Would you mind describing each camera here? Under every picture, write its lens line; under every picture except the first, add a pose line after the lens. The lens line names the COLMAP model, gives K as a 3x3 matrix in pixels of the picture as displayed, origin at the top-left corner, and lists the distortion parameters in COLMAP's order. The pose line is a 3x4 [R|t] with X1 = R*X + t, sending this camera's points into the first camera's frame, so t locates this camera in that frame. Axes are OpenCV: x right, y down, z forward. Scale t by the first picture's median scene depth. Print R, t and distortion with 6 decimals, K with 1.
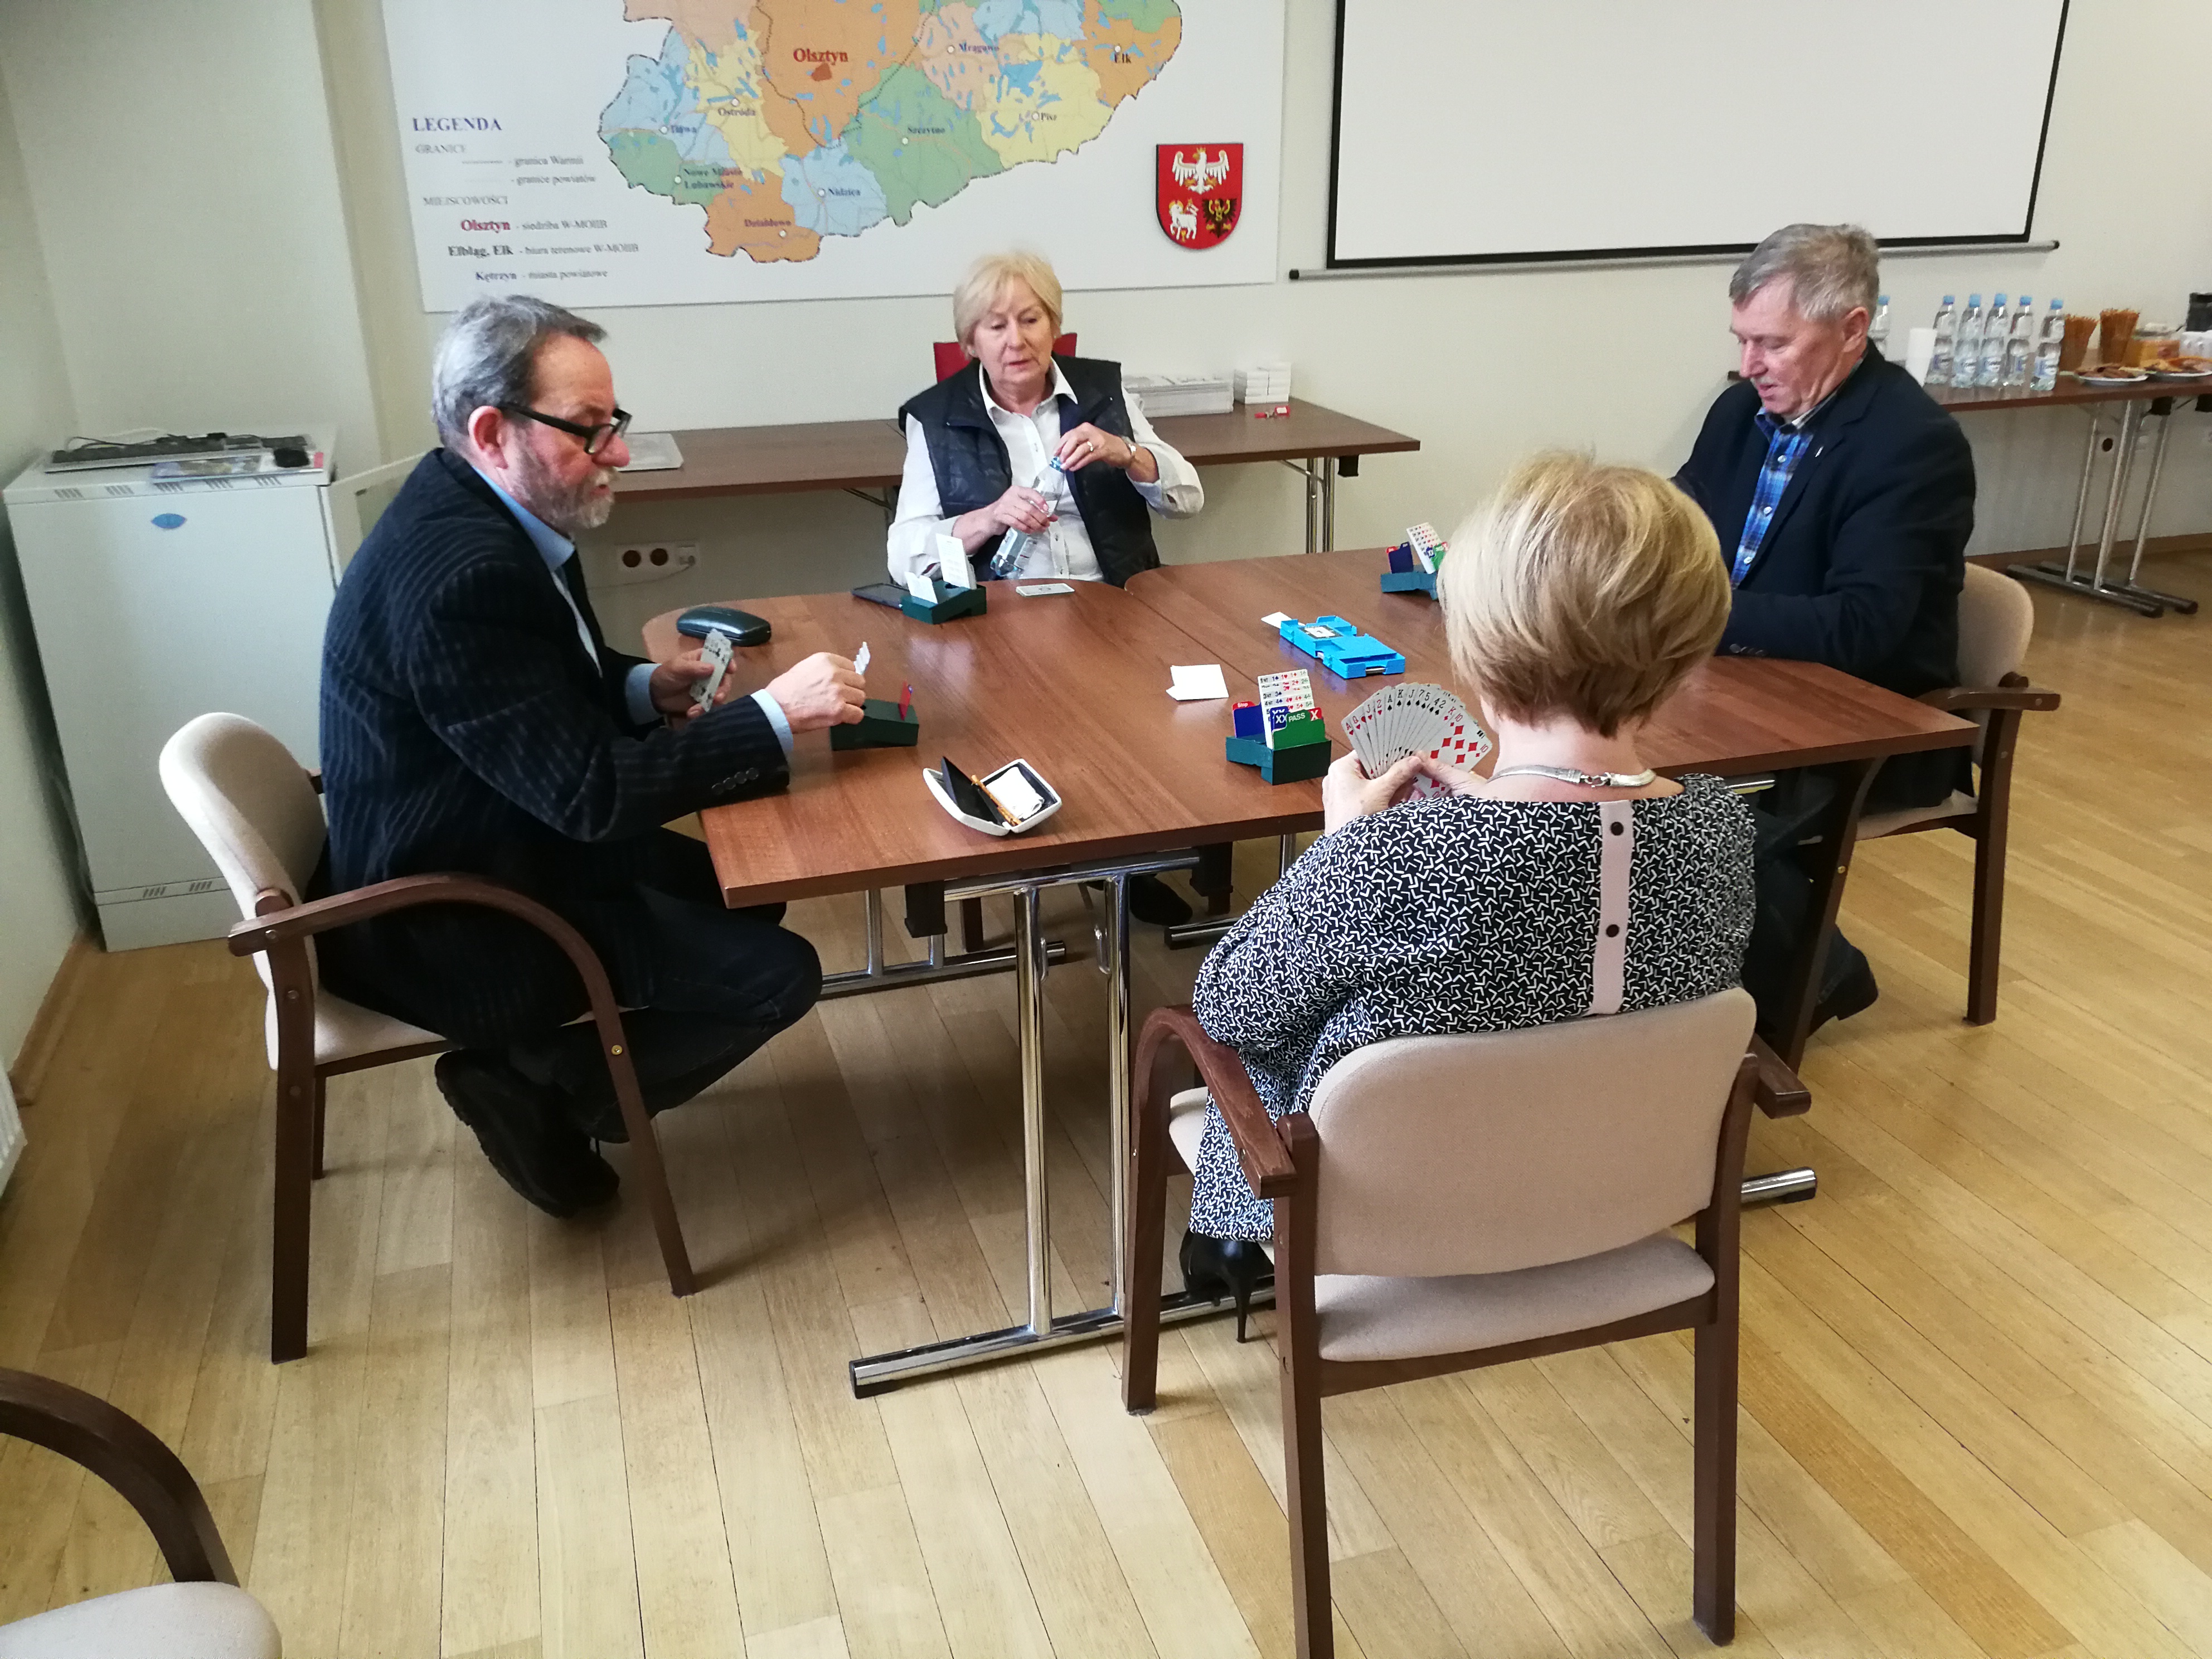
lens RADIAL K [[1769.6, 0, 1107.8], [0, 1769.6, 828.8], [0, 0, 1]] dist [0.011385, -0.001816]
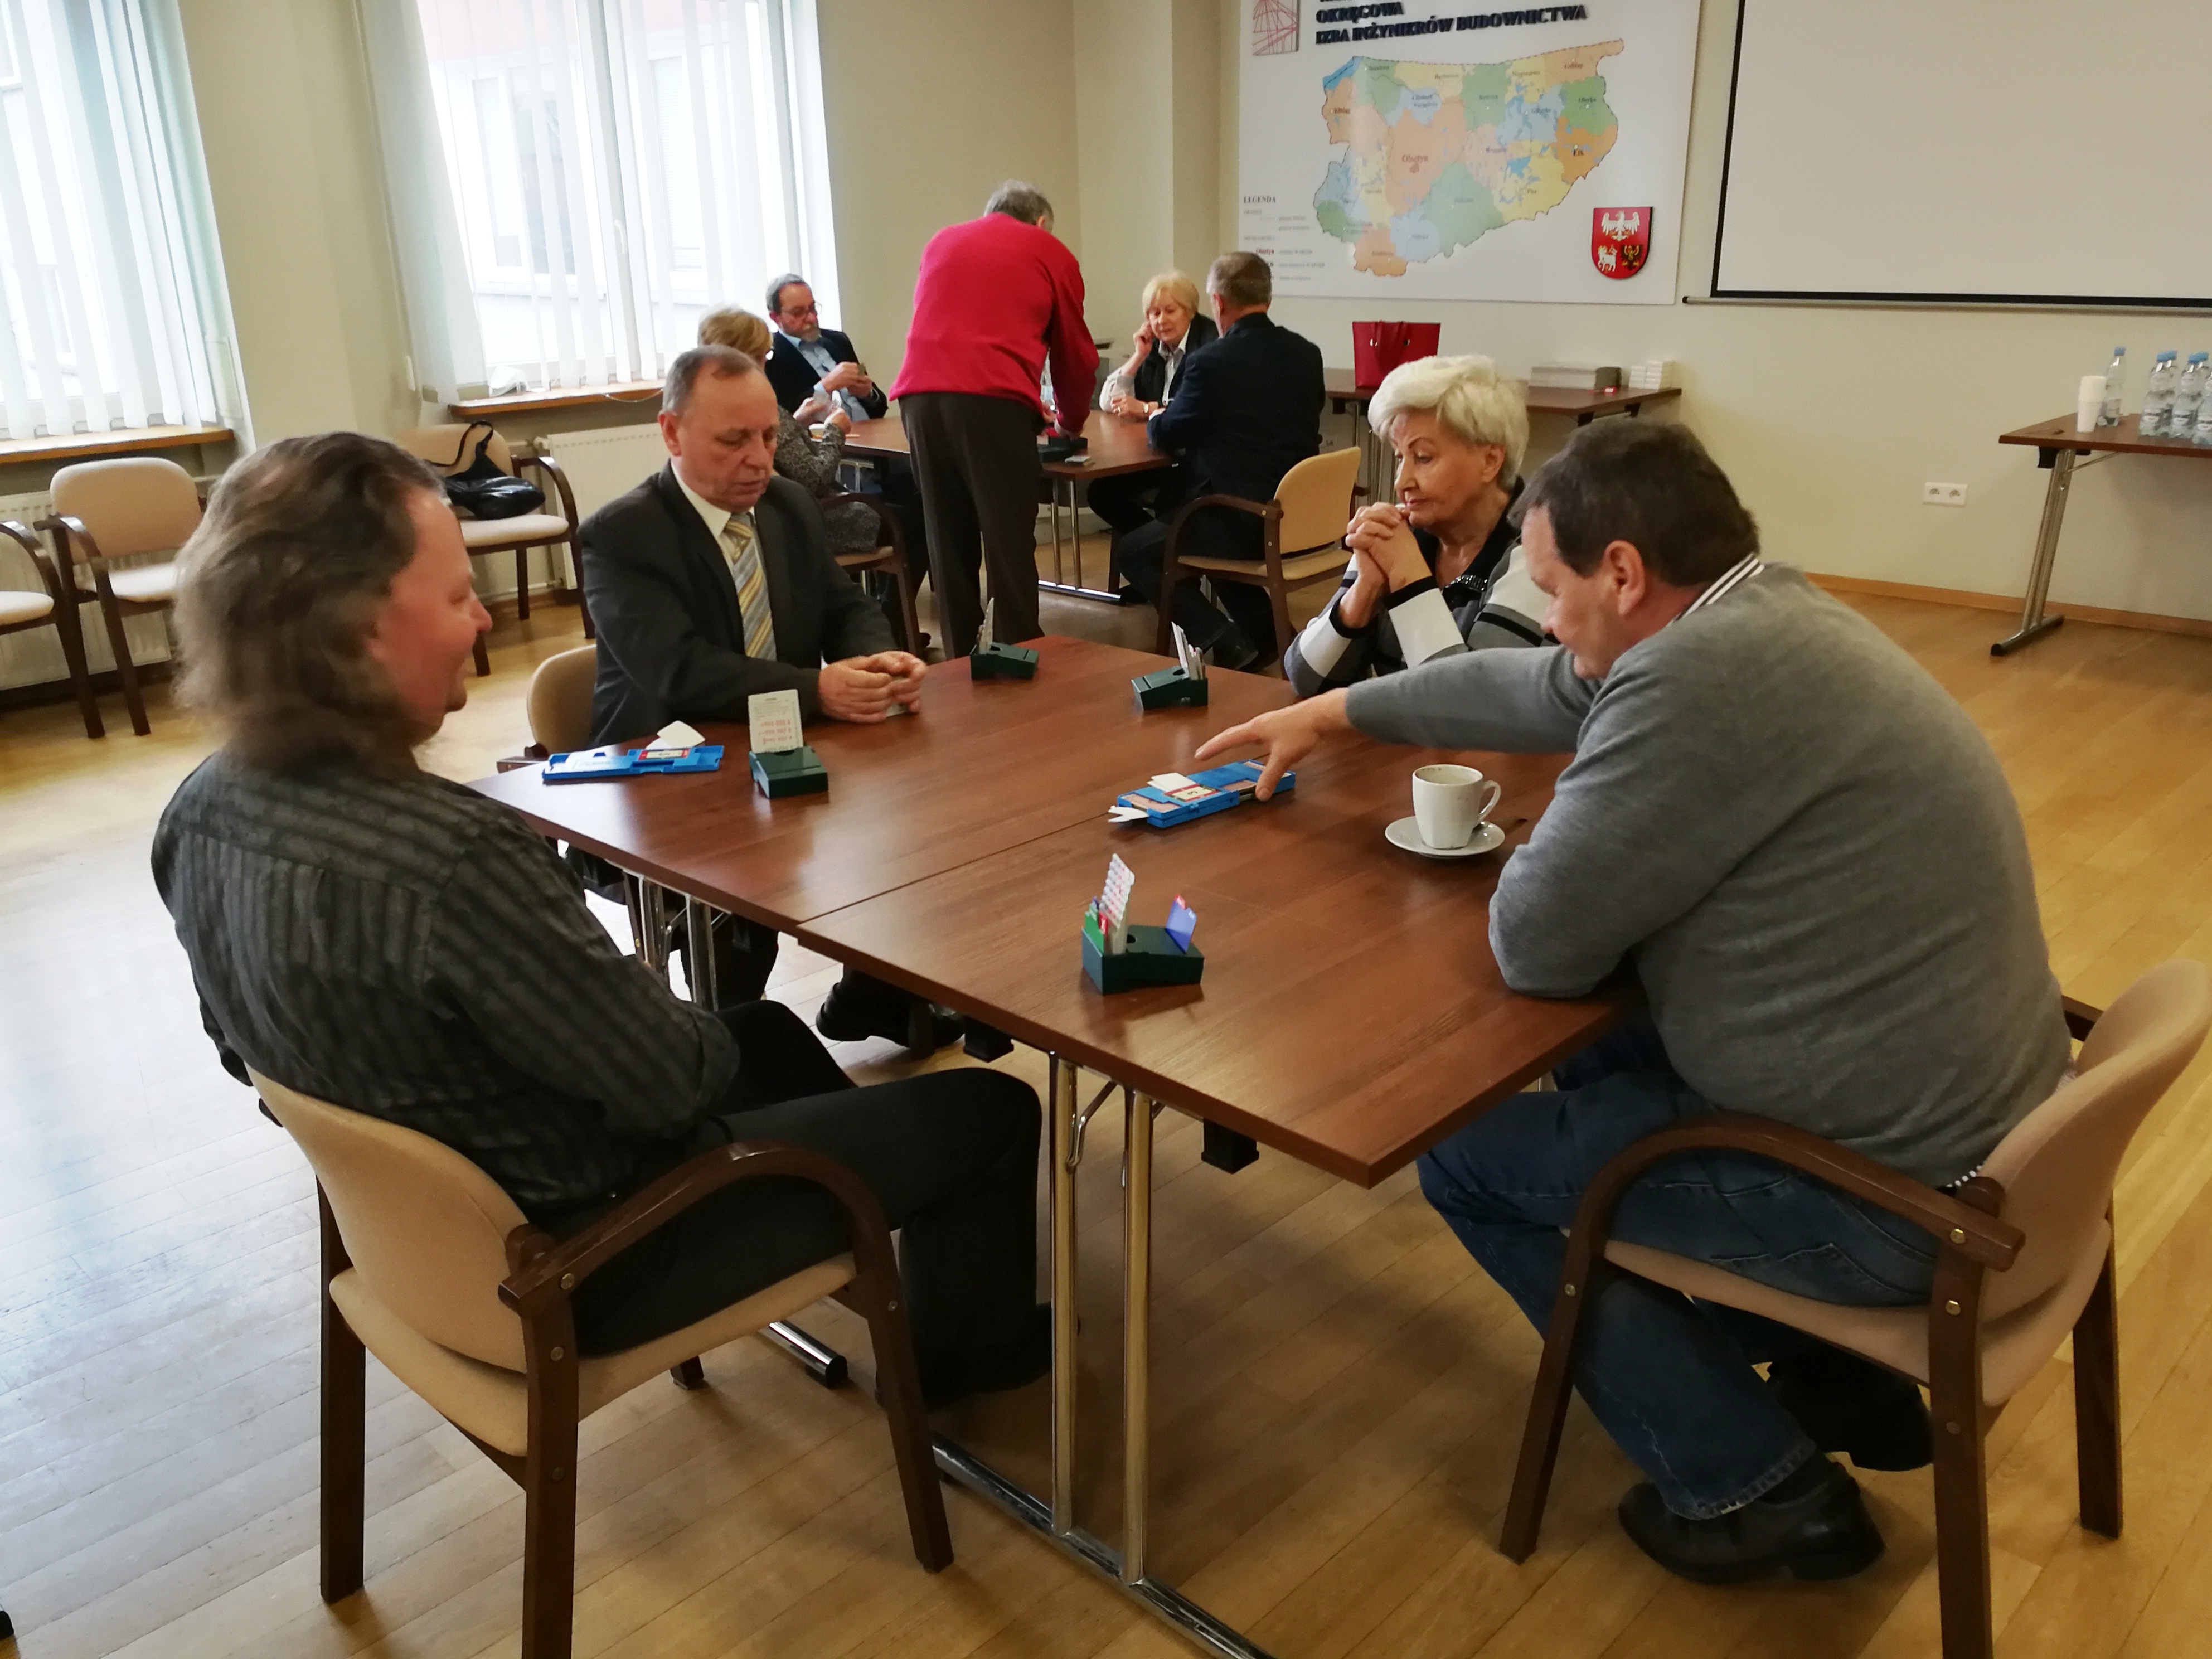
lens RADIAL K [[1769.6, 0, 1102.8], [0, 1769.6, 831.7], [0, 0, 1]] dist [0.011385, -0.001816]
pose [[0.469864, 0.296725, -0.831374, 1.263281], [-0.301370, 0.939146, 0.164866, -0.011735], [0.829701, 0.173087, 0.530695, -0.054300]]
